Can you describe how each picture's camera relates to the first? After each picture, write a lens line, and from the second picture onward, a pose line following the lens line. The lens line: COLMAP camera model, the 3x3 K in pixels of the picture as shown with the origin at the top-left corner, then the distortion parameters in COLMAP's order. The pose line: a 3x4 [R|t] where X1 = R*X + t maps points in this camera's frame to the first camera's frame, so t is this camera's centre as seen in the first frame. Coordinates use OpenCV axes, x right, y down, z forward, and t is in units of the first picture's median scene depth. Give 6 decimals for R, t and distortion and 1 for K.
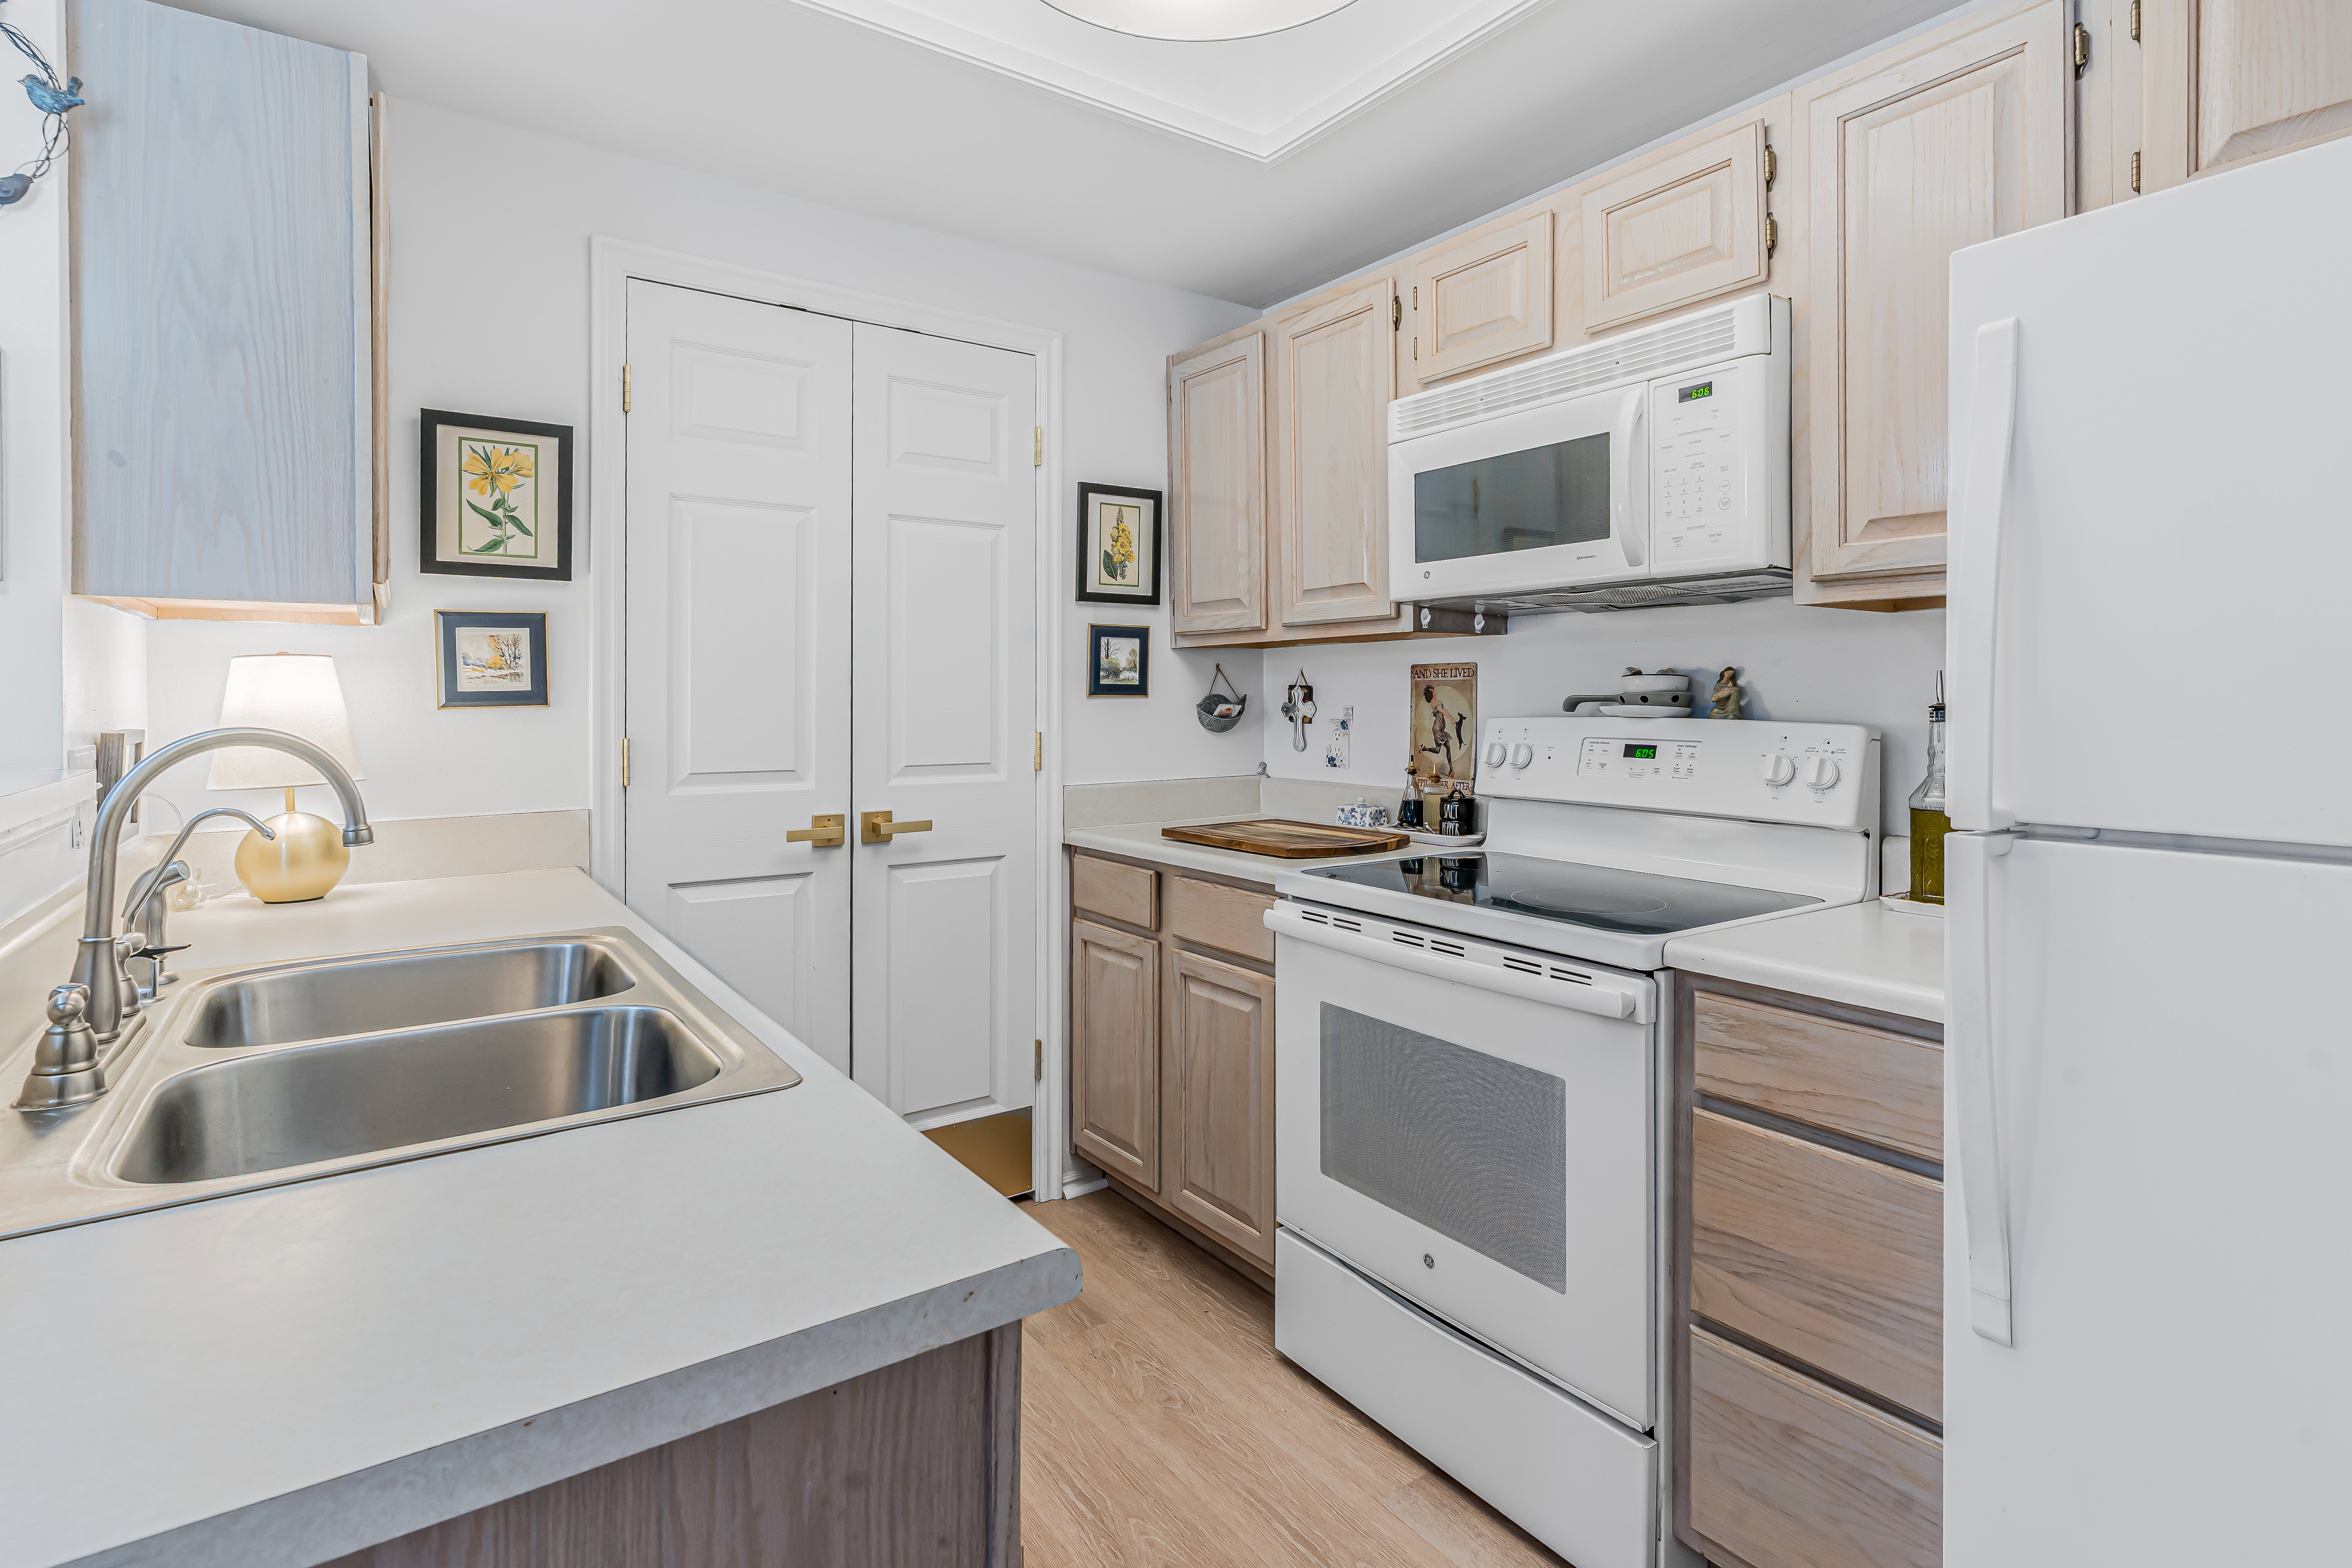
lens RADIAL K [[1173.7, 0, 1184.0], [0, 1173.7, 707.9], [0, 0, 1]] dist [0.001807, 0.000931]
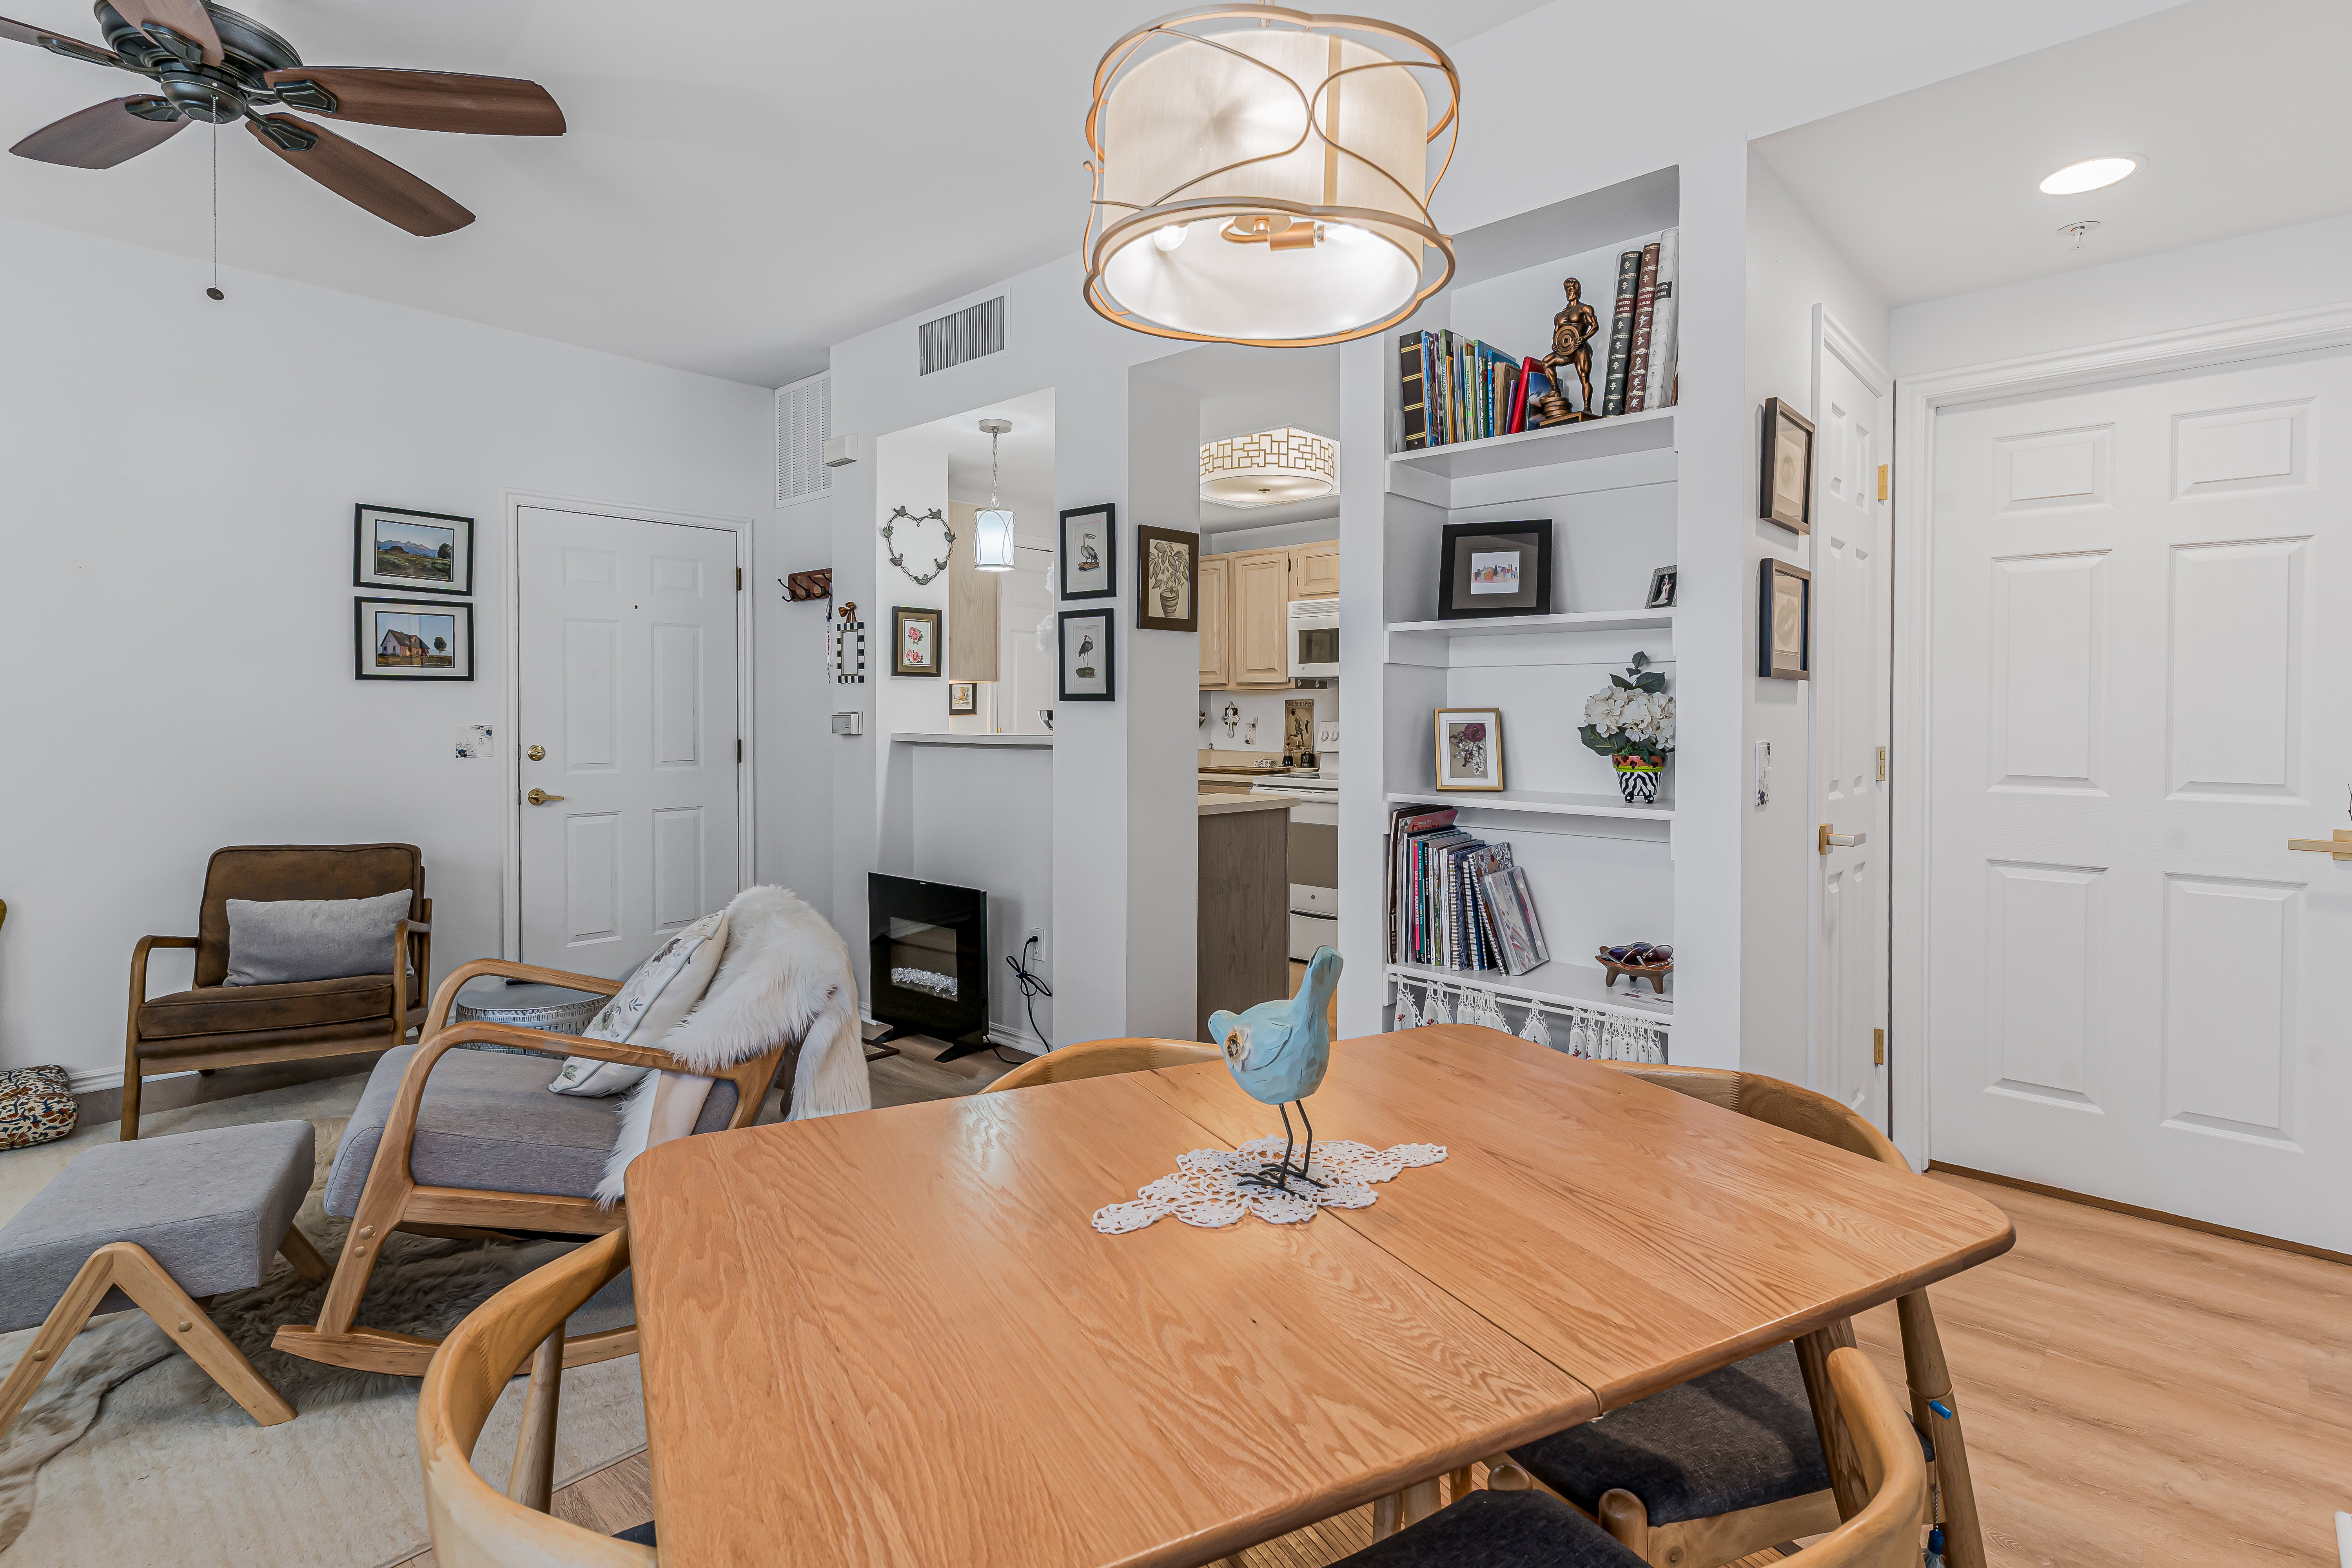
lens RADIAL K [[1151.0, 0, 1172.6], [0, 1151.0, 742.8], [0, 0, 1]] dist [-0.000019, -0.000756]
pose [[0.977864, 0.001048, 0.209240, -0.573244], [-0.004427, 0.999867, 0.015680, 0.016354], [-0.209196, -0.016259, 0.977739, -1.367795]]
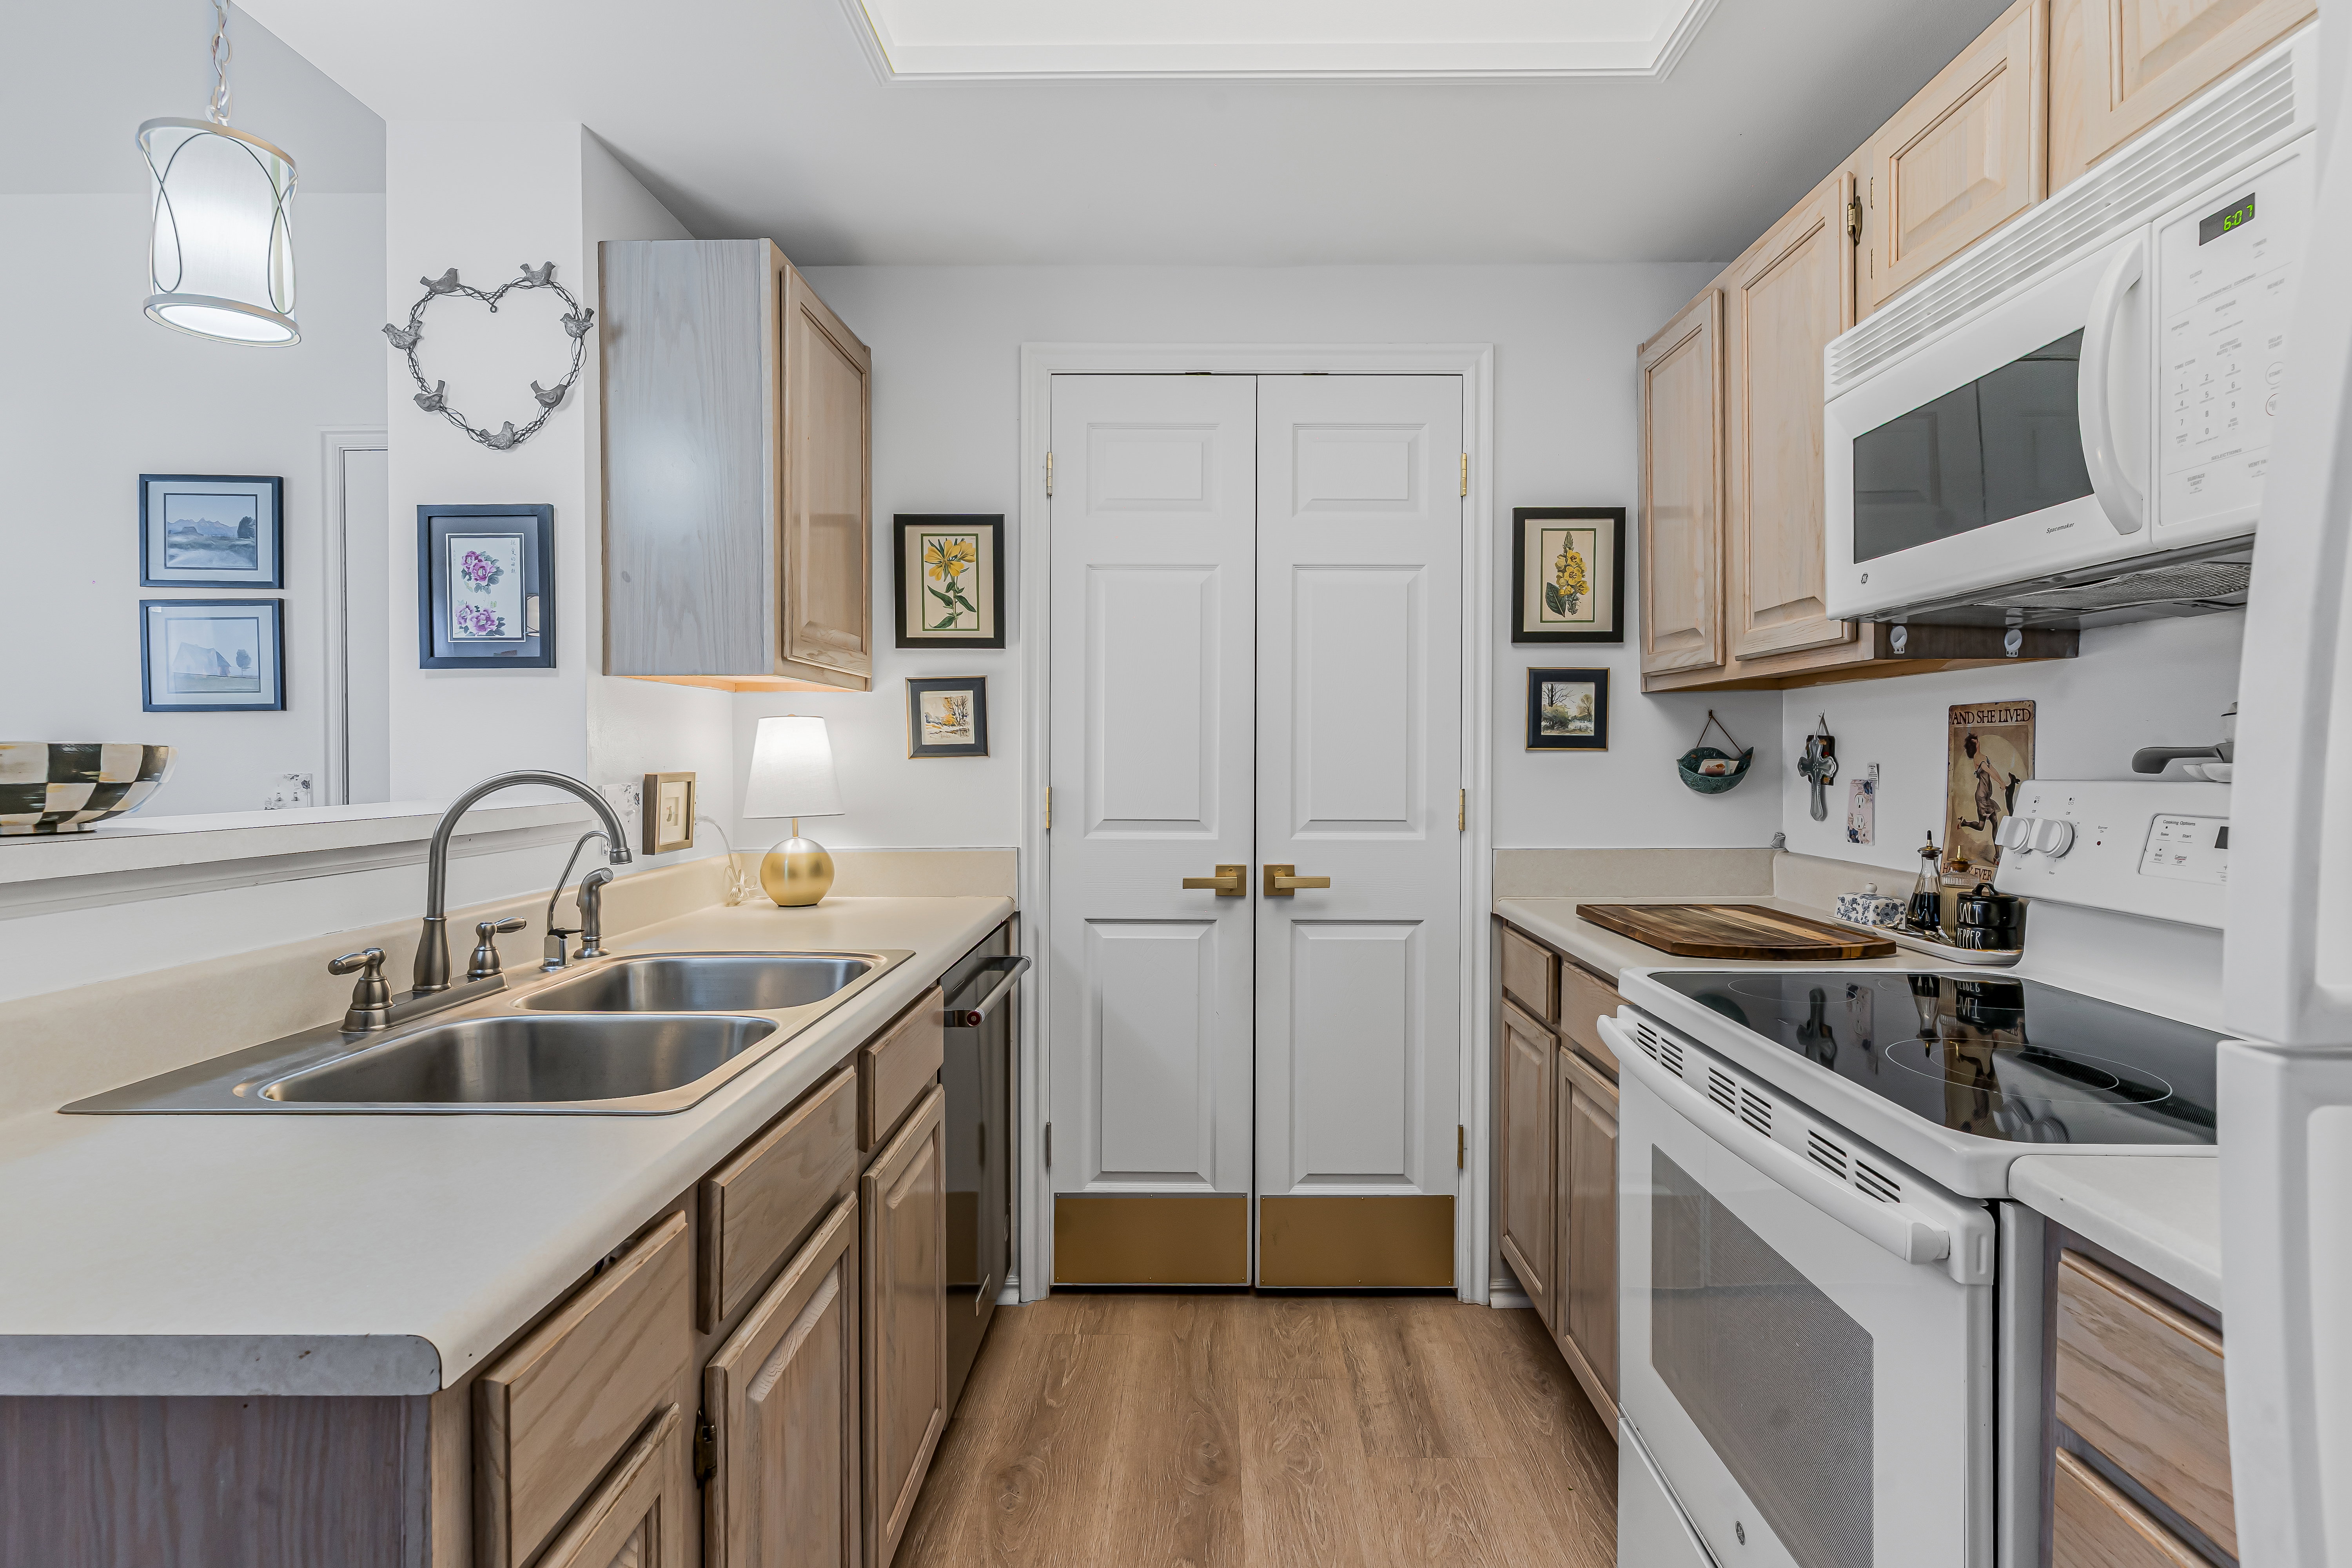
lens RADIAL K [[1145.8, 0, 1185.5], [0, 1145.8, 771.8], [0, 0, 1]] dist [0.000381, -0.000181]
pose [[0.809326, 0.011789, -0.587241, 0.251390], [-0.007500, 0.999924, 0.009738, 0.000417], [0.587312, -0.003477, 0.809353, 0.172264]]
